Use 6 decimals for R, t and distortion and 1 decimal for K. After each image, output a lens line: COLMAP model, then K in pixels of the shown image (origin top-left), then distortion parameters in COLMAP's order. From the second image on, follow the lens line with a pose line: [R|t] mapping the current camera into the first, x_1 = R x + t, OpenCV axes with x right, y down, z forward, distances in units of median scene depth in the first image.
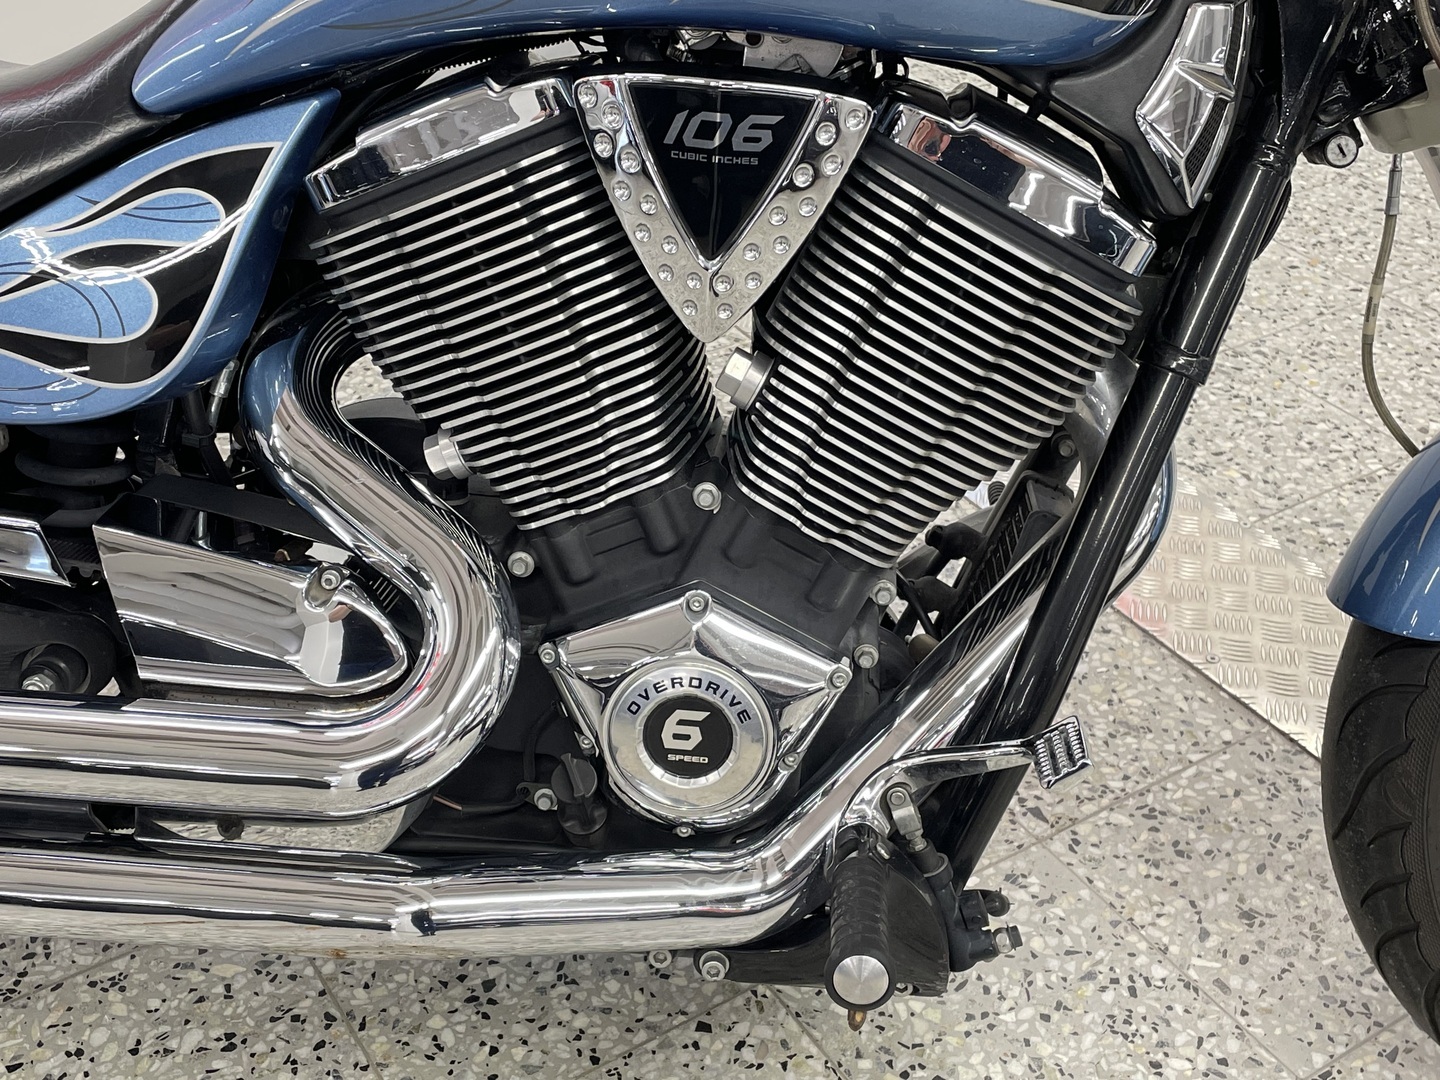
lens RADIAL K [[1737.6, 0, 734.5], [0, 1737.6, 548.4], [0, 0, 1]] dist [0.041269, 0.000000]
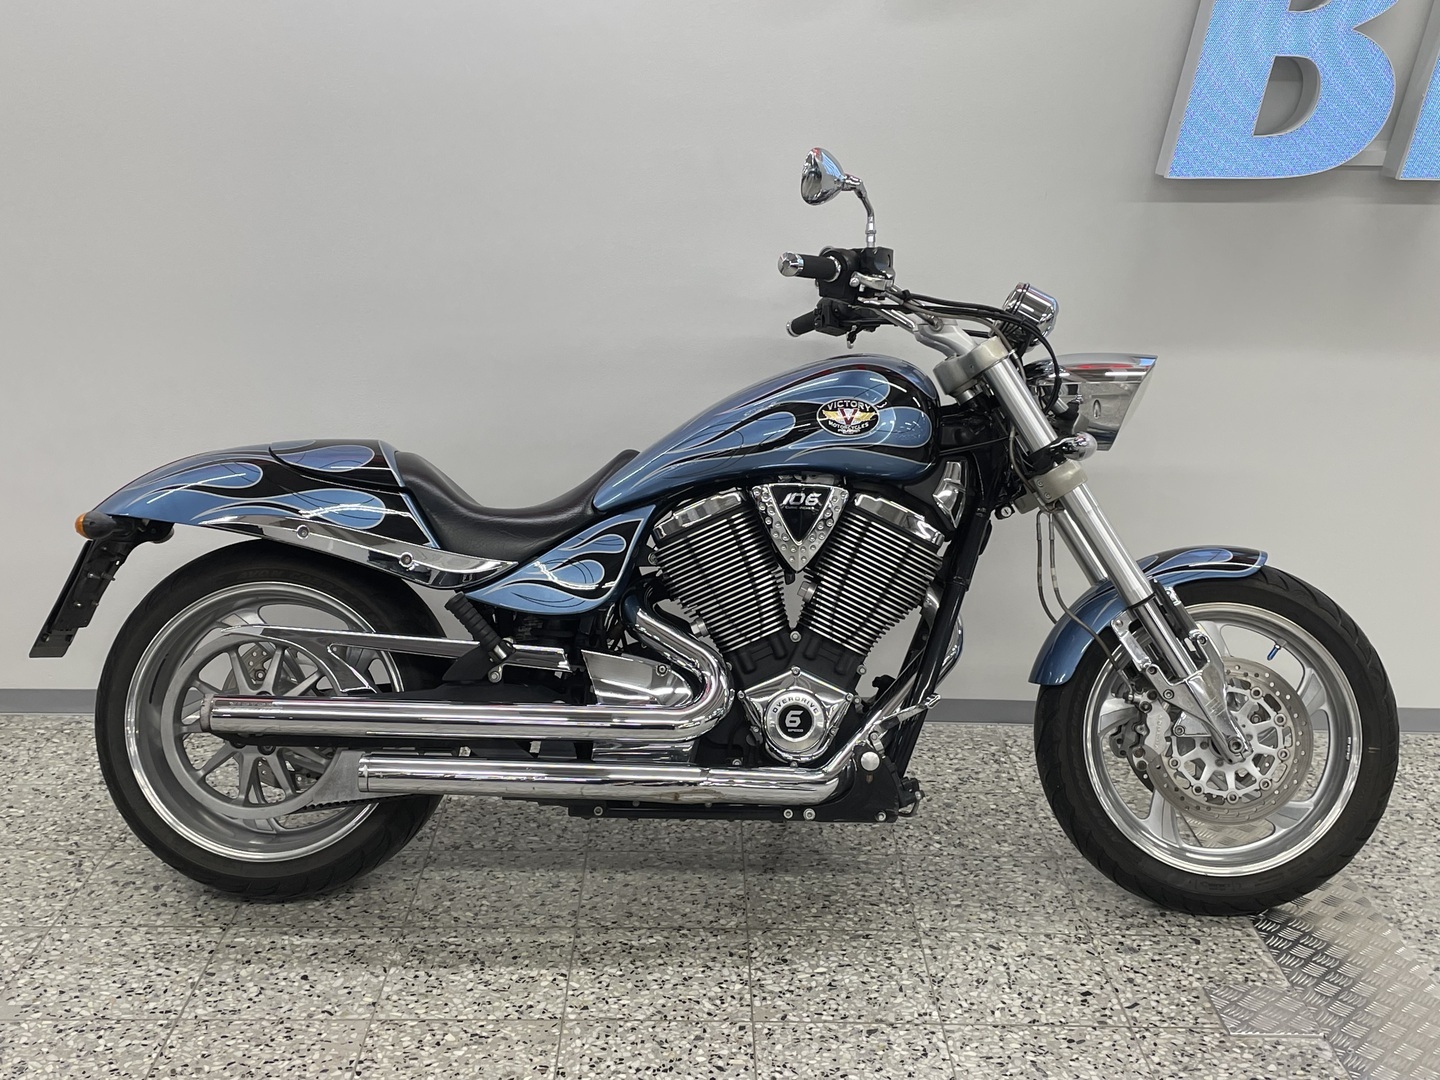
lens RADIAL K [[1737.6, 0, 714.1], [0, 1737.6, 540.1], [0, 0, 1]] dist [0.041269, 0.000000]
pose [[0.997180, -0.037822, 0.064827, -0.320884], [0.058316, 0.934184, -0.351995, 0.798461], [-0.047247, 0.354783, 0.933754, -1.638460]]
